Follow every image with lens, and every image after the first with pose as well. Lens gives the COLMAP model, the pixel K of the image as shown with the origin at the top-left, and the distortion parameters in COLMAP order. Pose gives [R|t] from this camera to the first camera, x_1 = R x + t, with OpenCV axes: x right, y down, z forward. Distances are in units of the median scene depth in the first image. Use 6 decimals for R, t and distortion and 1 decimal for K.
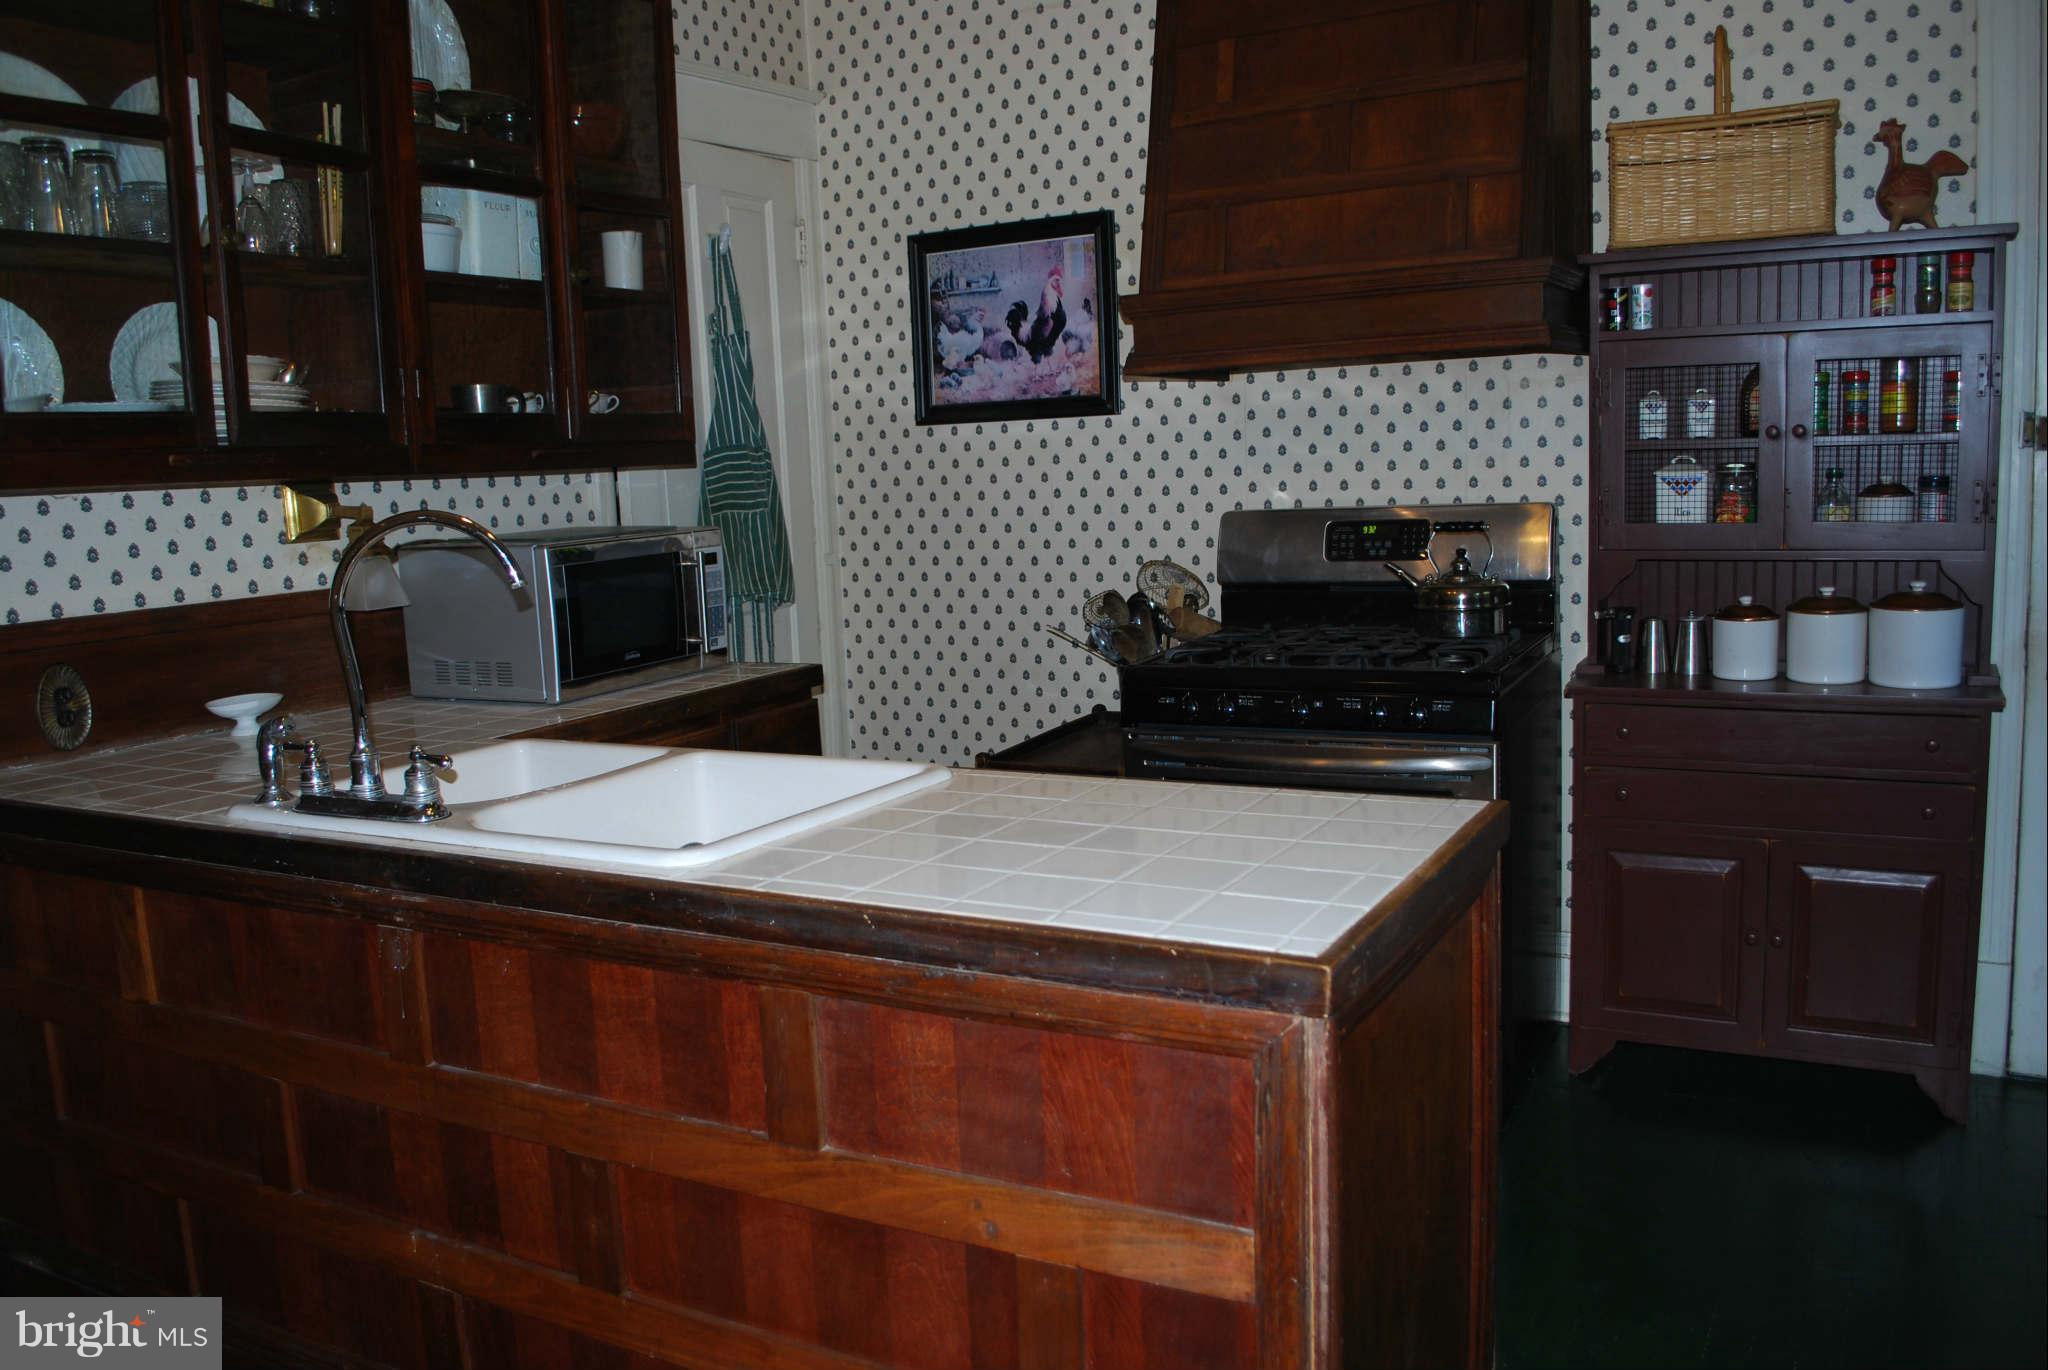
lens RADIAL K [[1642.7, 0, 1024.5], [0, 1642.7, 688.3], [0, 0, 1]] dist [-0.054823, -0.024413]
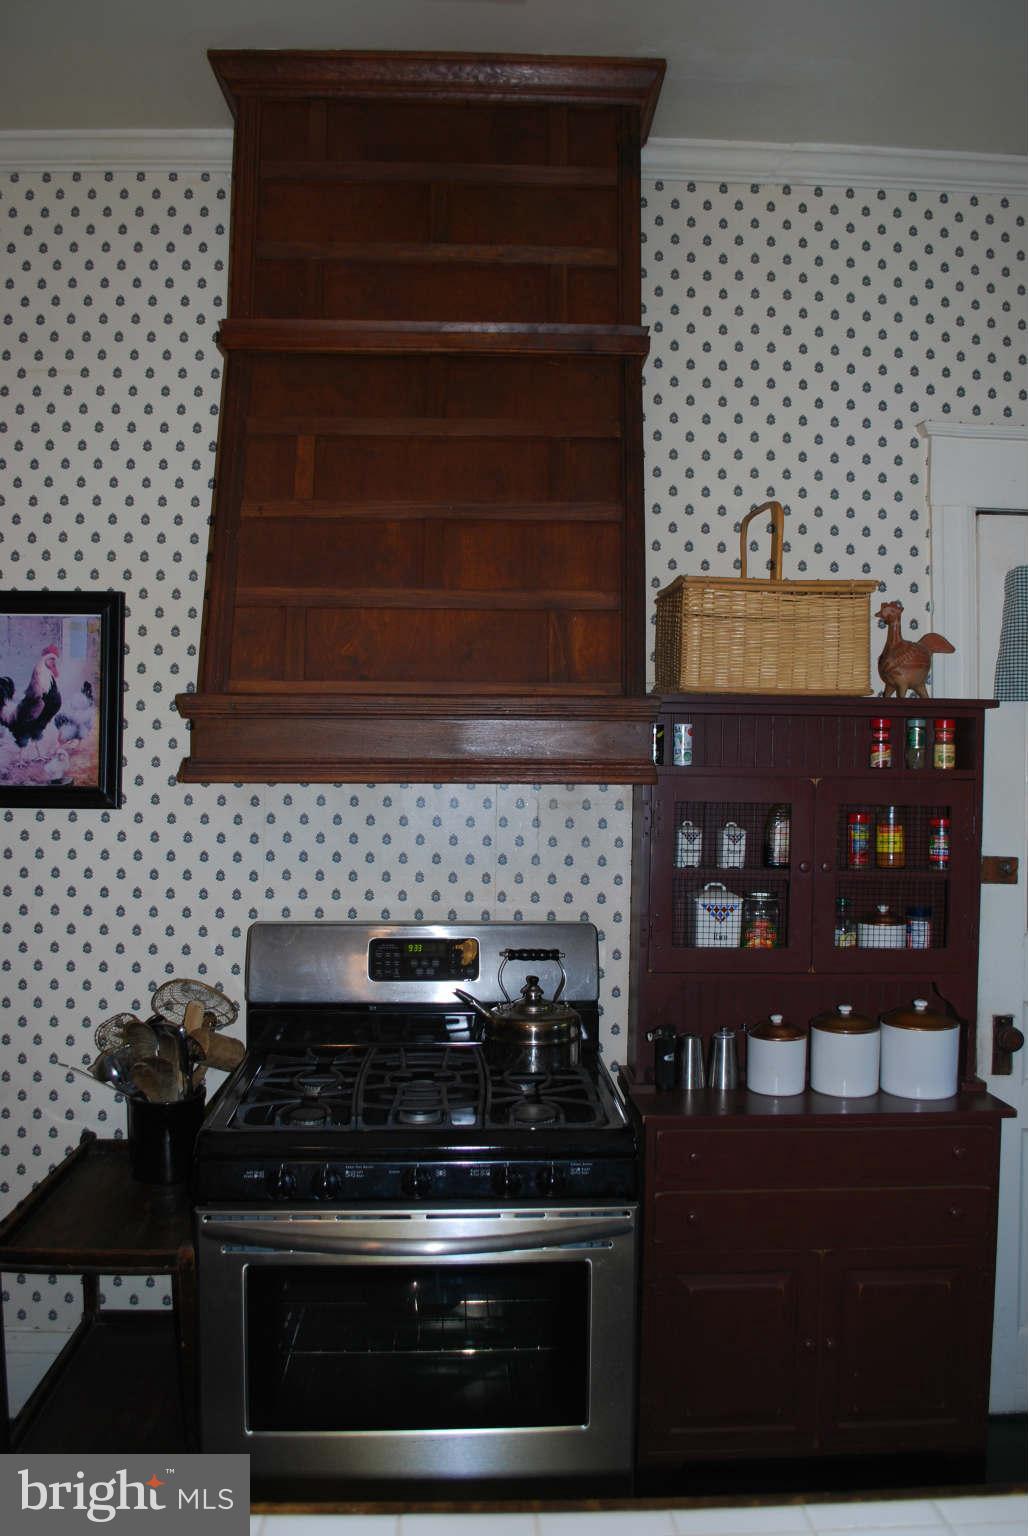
lens RADIAL K [[1232.0, 0, 513.0], [0, 1232.0, 761.3], [0, 0, 1]] dist [-0.054823, -0.024413]
pose [[0.856666, 0.058568, 0.512536, -0.130012], [0.024407, 0.987820, -0.153673, -0.100688], [-0.515294, 0.144156, 0.844803, 0.368478]]
